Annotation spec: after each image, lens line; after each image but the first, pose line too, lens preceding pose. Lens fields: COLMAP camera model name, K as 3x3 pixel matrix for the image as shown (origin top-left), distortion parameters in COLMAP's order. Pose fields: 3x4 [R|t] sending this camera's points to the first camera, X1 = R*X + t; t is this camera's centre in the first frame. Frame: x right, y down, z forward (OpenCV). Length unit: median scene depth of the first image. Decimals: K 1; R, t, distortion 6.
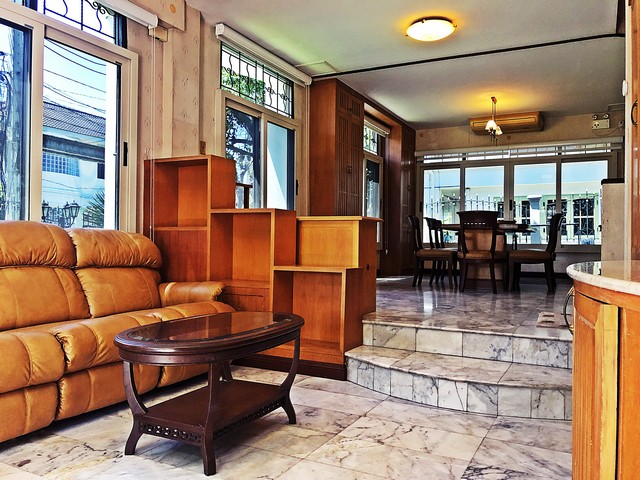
lens RADIAL K [[548.0, 0, 320.0], [0, 548.0, 240.0], [0, 0, 1]] dist [0.075956, -0.004460]
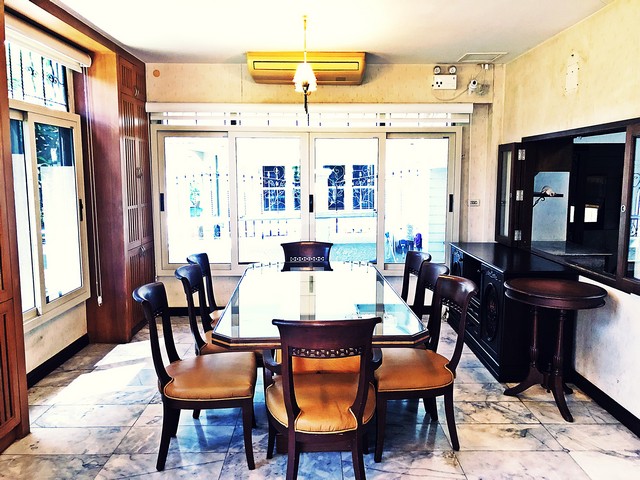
lens RADIAL K [[548.0, 0, 320.0], [0, 548.0, 240.0], [0, 0, 1]] dist [0.075956, -0.004460]
pose [[0.892566, -0.066140, 0.446040, 0.075849], [0.006898, 0.991071, 0.133156, -0.103033], [-0.450864, -0.115773, 0.885053, 0.440198]]
